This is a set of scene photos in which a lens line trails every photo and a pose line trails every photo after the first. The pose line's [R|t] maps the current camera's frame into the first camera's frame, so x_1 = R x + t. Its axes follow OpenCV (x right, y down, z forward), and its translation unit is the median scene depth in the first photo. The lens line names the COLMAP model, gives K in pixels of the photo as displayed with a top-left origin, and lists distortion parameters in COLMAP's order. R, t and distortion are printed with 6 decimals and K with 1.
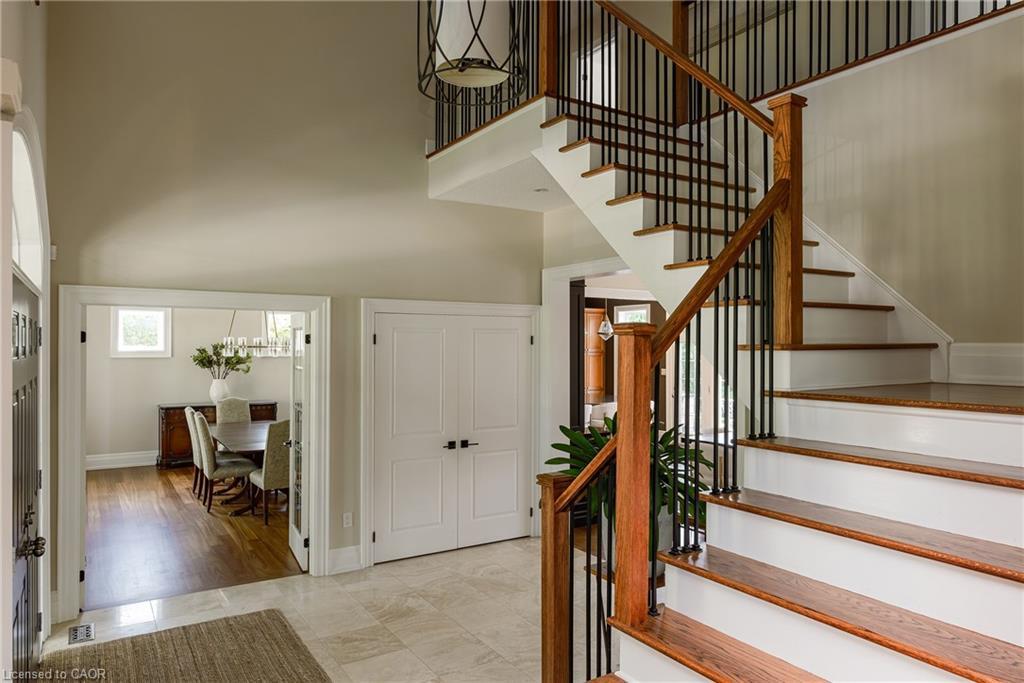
lens RADIAL K [[687.7, 0, 512.0], [0, 687.7, 341.5], [0, 0, 1]] dist [-0.000861, -0.000369]
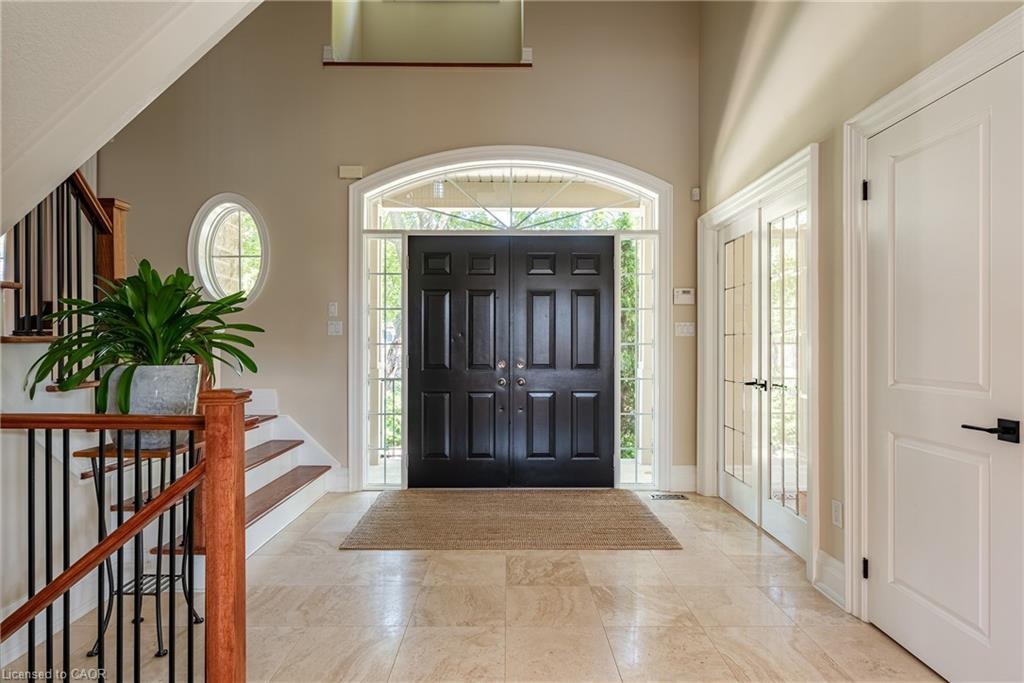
lens RADIAL K [[581.9, 0, 512.0], [0, 581.9, 341.5], [0, 0, 1]] dist [0.001712, 0.000829]
pose [[-0.524274, -0.003347, -0.851543, 0.367095], [-0.002466, 0.999994, -0.002413, 0.127060], [0.851546, 0.000834, -0.524279, 1.140492]]
